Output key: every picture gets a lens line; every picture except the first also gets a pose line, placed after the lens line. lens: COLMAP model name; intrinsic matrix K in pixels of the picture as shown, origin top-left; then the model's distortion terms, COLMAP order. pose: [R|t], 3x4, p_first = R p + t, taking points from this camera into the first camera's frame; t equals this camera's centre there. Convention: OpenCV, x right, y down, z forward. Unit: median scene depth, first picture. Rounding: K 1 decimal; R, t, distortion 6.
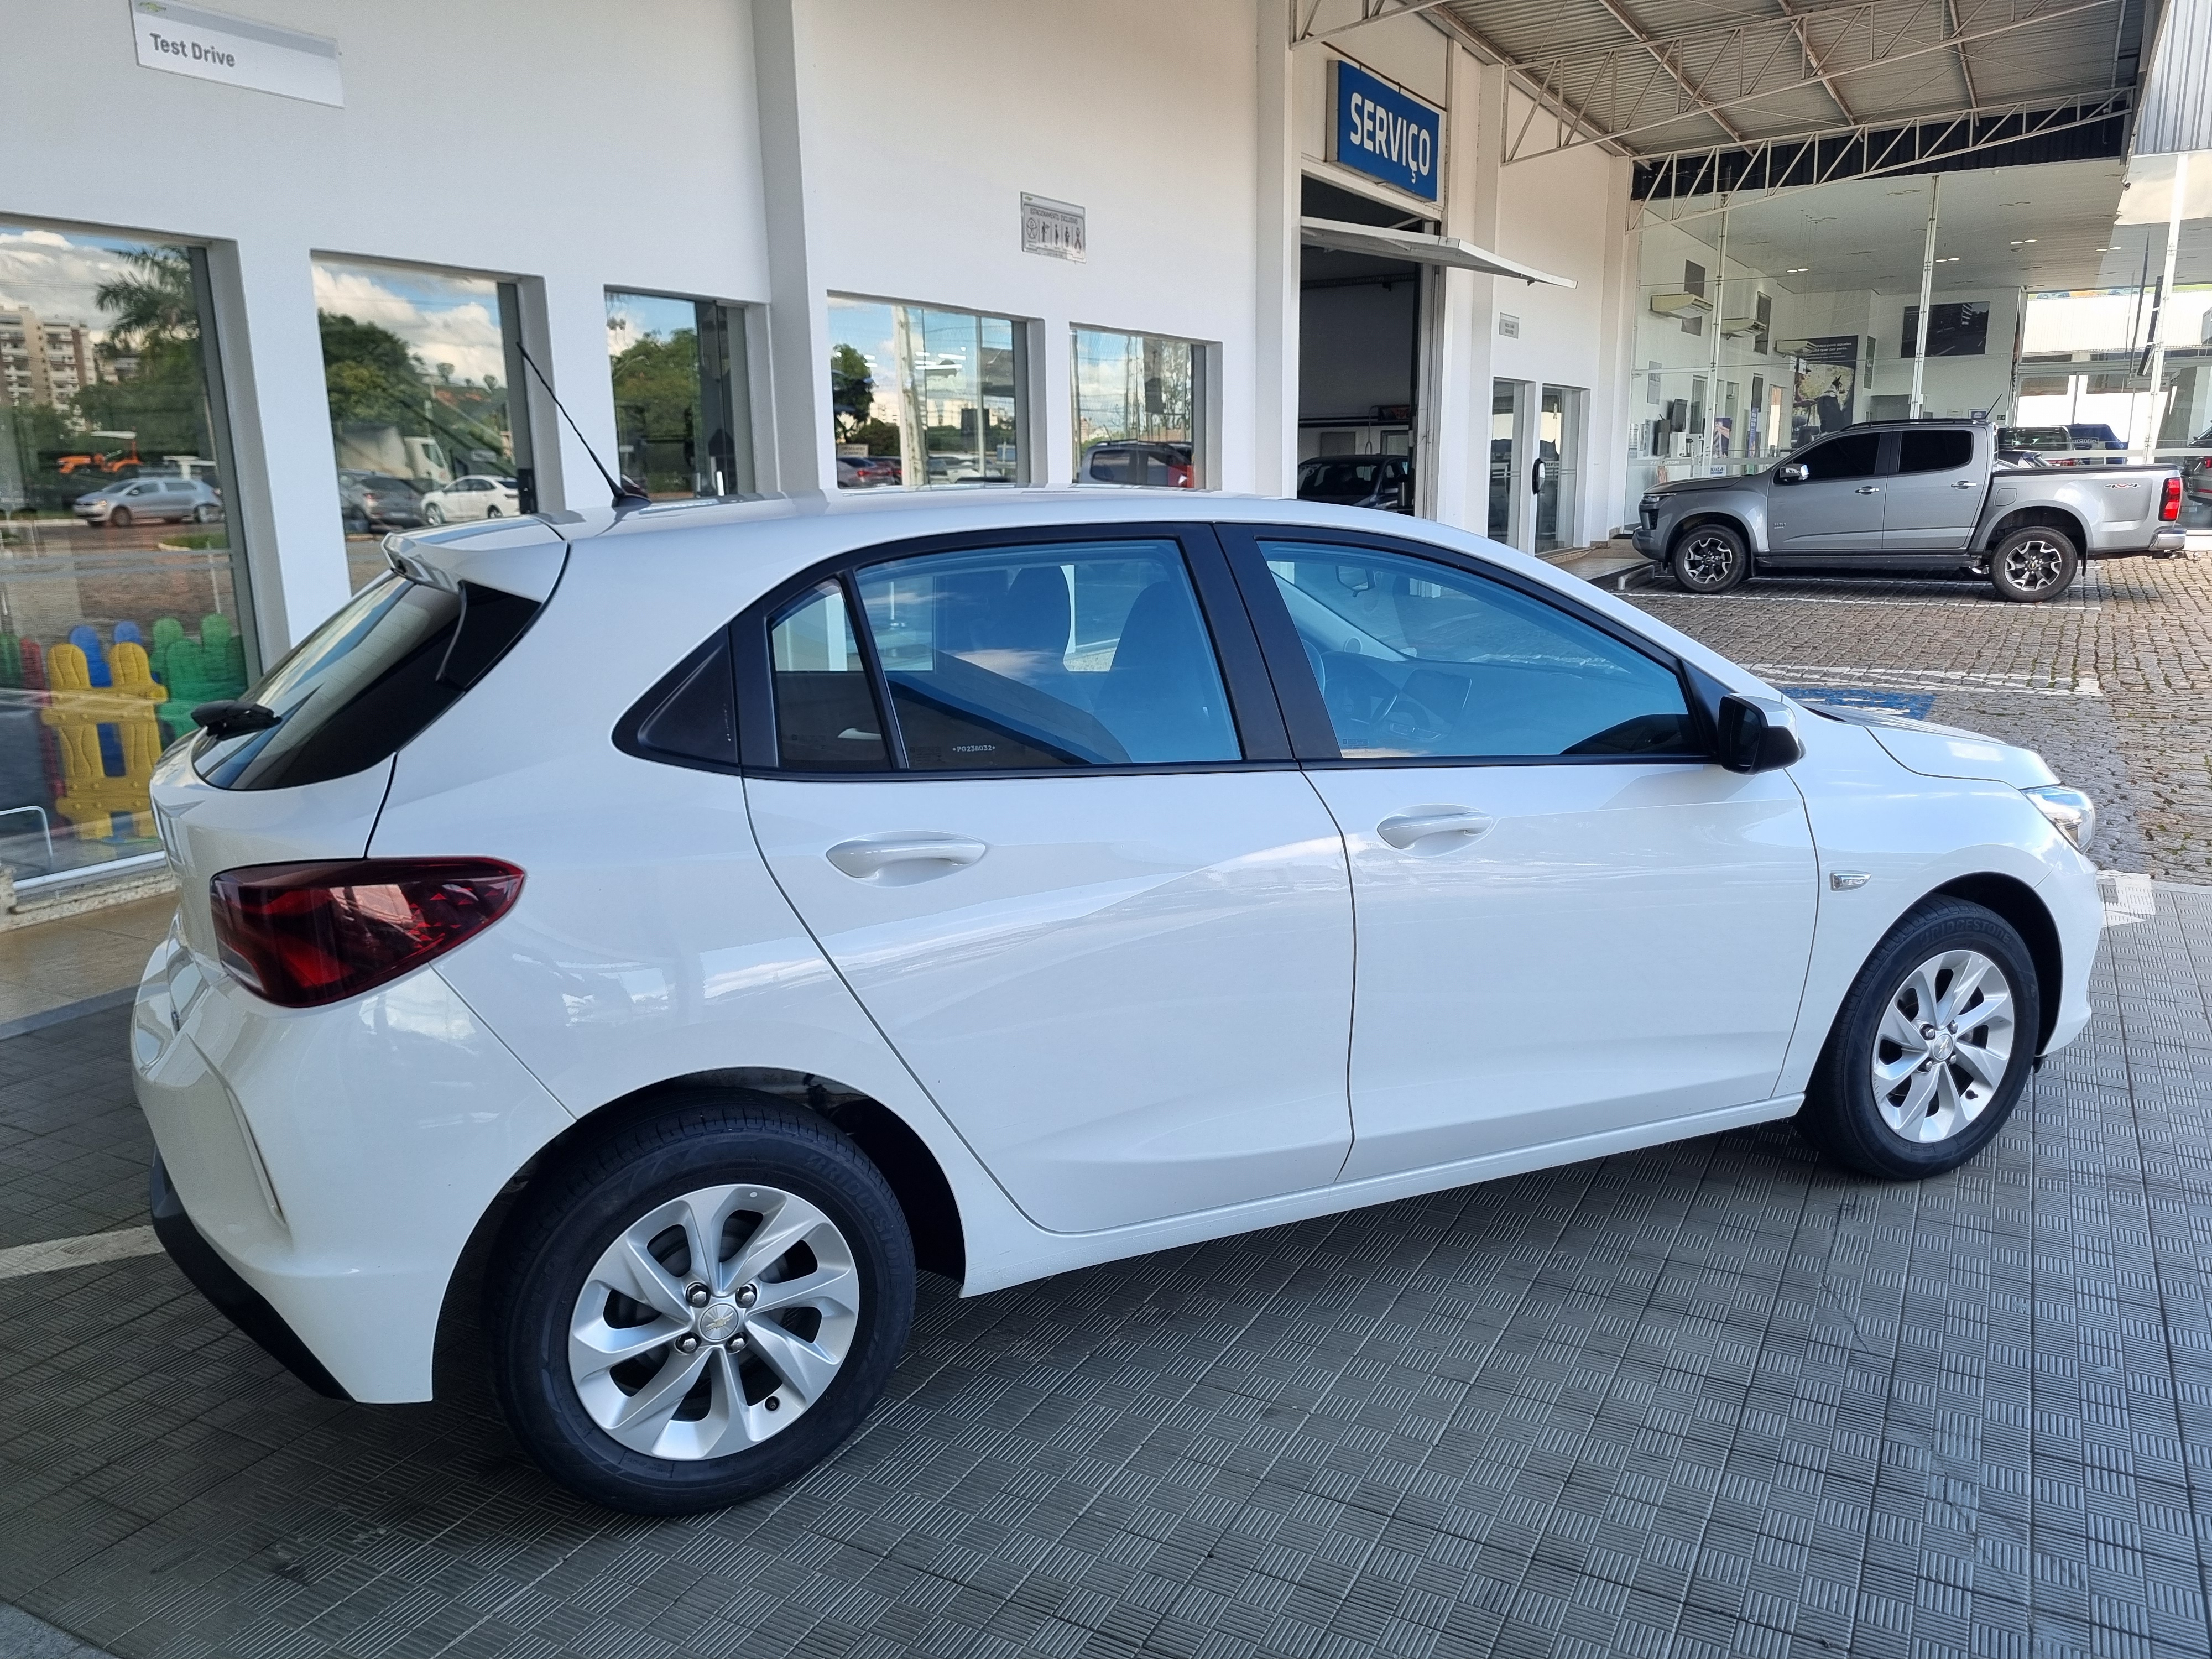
lens RADIAL K [[1650.5, 0, 1106.0], [0, 1650.5, 829.5], [0, 0, 1]] dist [0.008283, -0.005887]
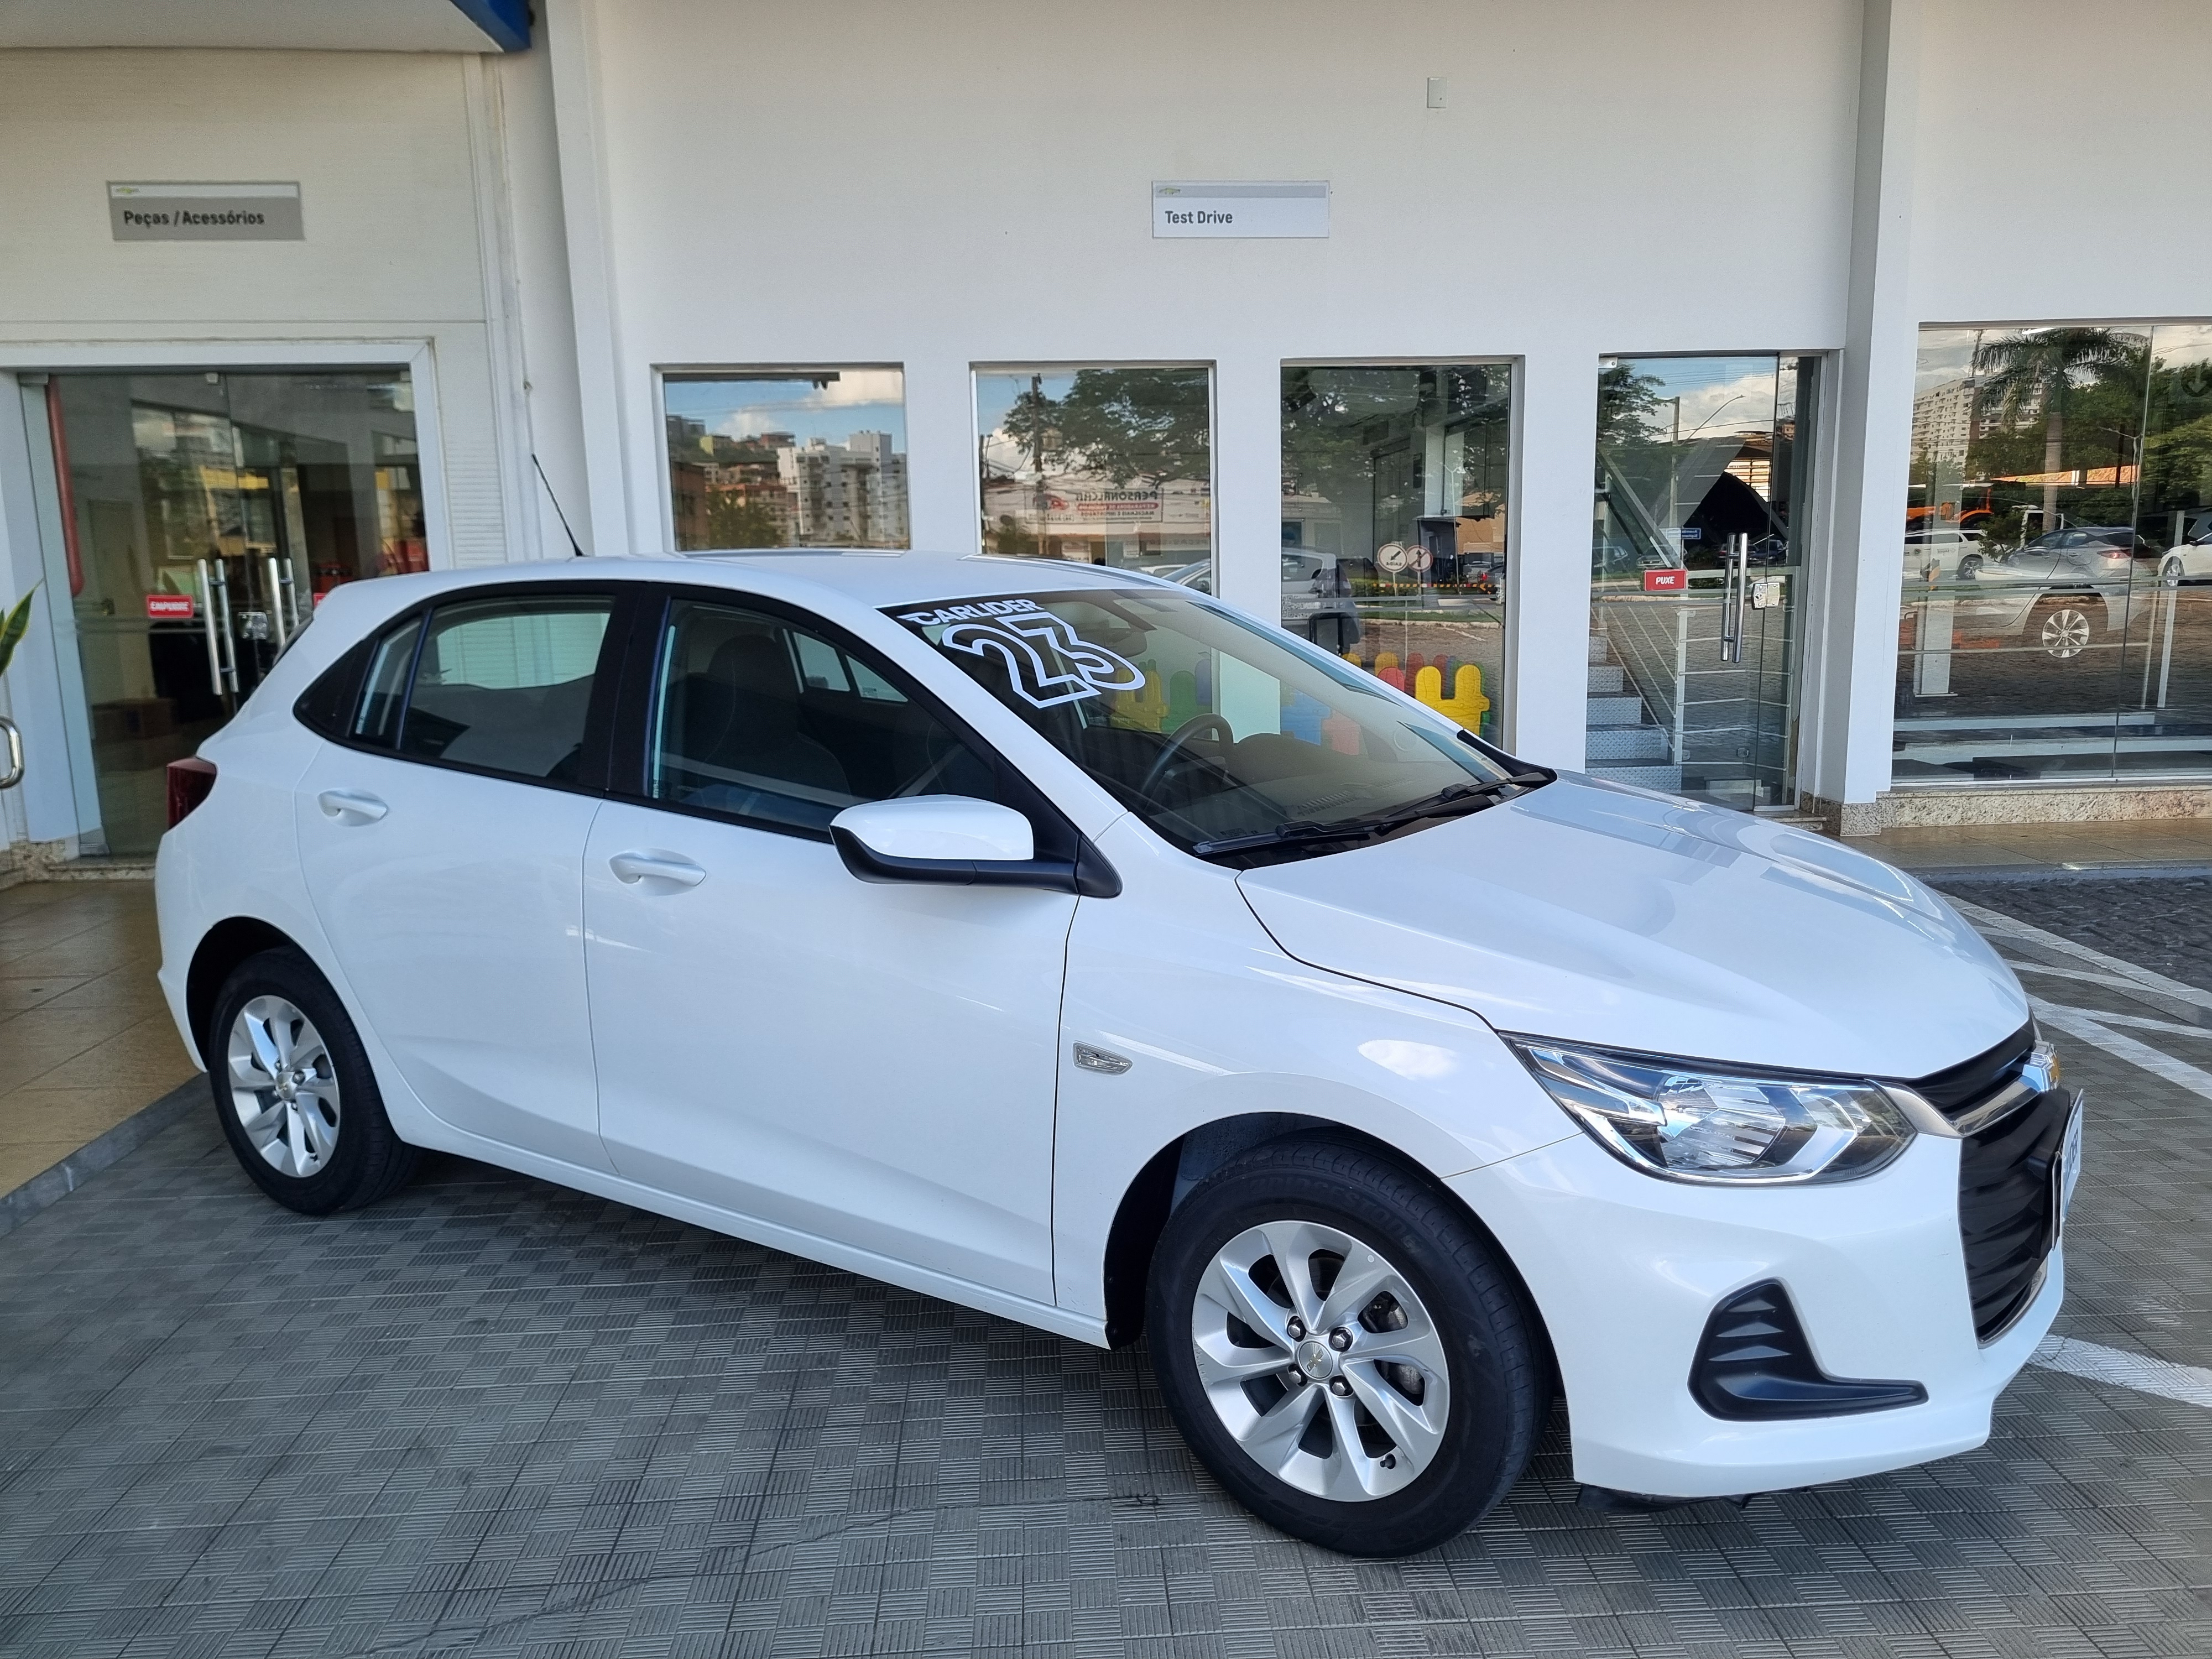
lens RADIAL K [[1671.6, 0, 1106.0], [0, 1671.6, 829.5], [0, 0, 1]] dist [0.027576, -0.010750]
pose [[0.523012, 0.129796, -0.842384, 0.559968], [-0.167689, 0.984690, 0.047610, -0.053986], [0.835667, 0.116358, 0.536770, 0.296999]]
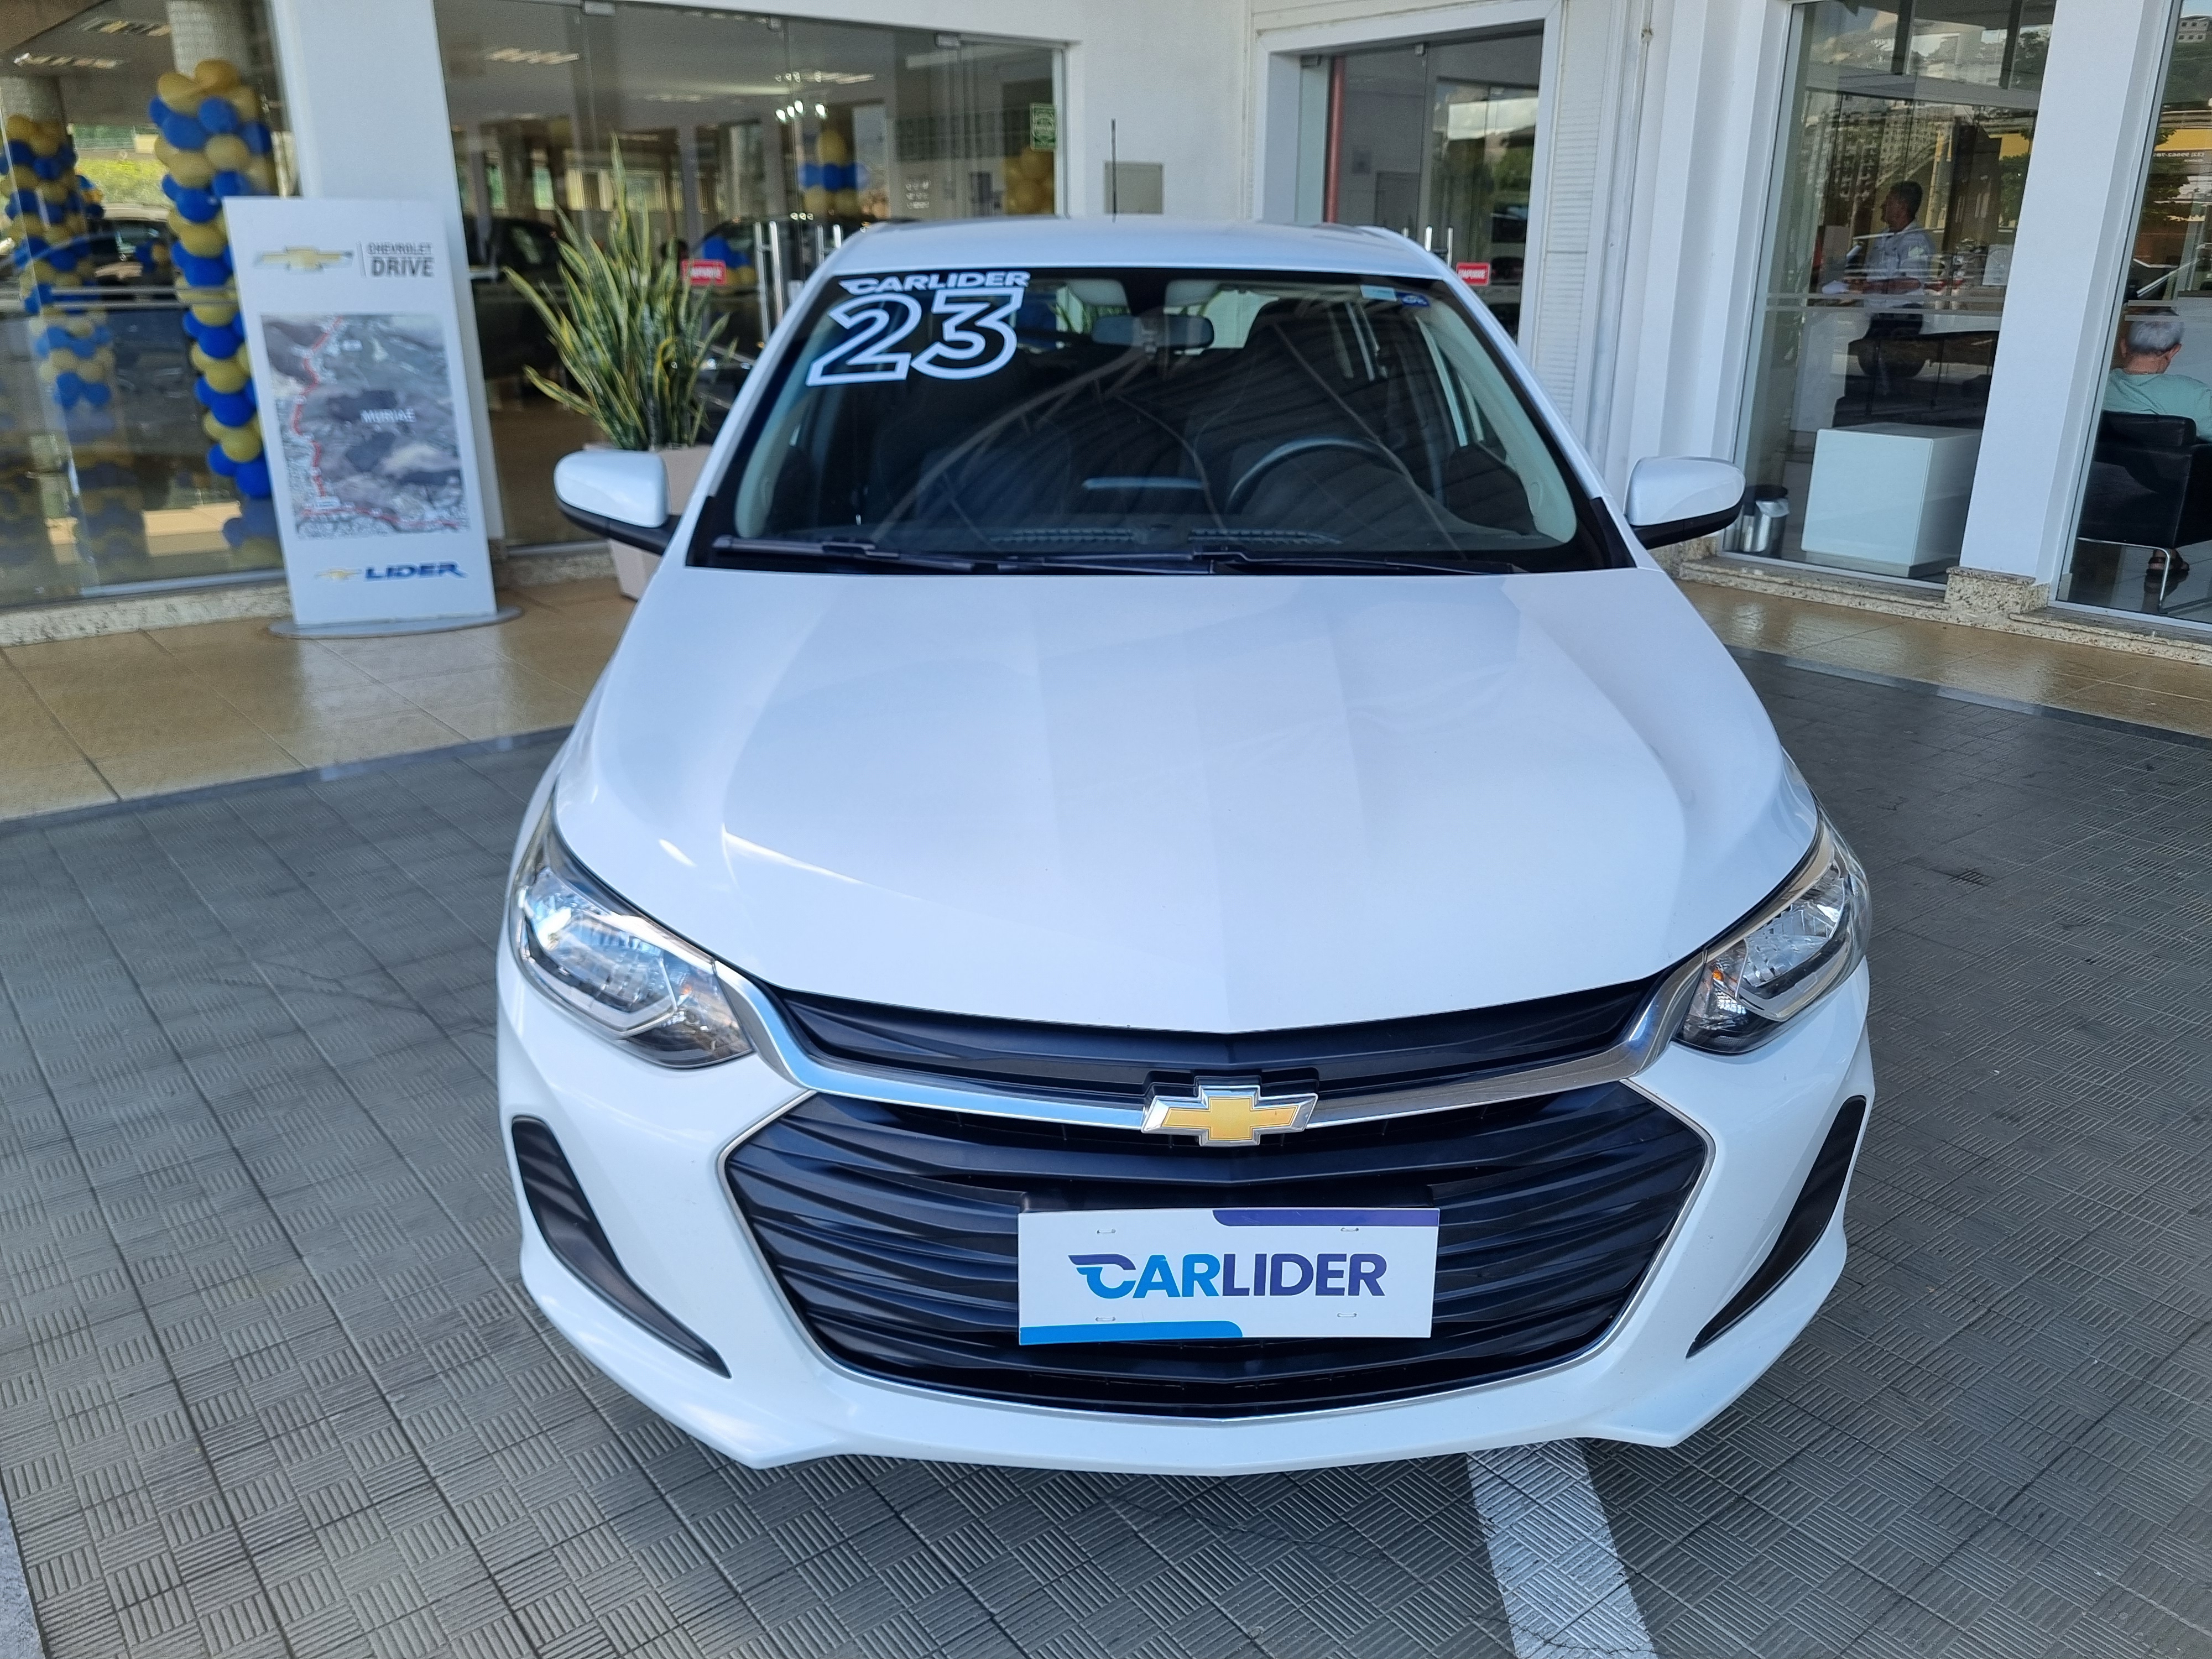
lens RADIAL K [[1671.6, 0, 1106.0], [0, 1671.6, 829.5], [0, 0, 1]] dist [0.027576, -0.010750]
pose [[-0.398714, 0.303889, -0.865262, 0.553225], [-0.202518, 0.891033, 0.406260, -0.142098], [0.894435, 0.337212, -0.293724, 0.701881]]
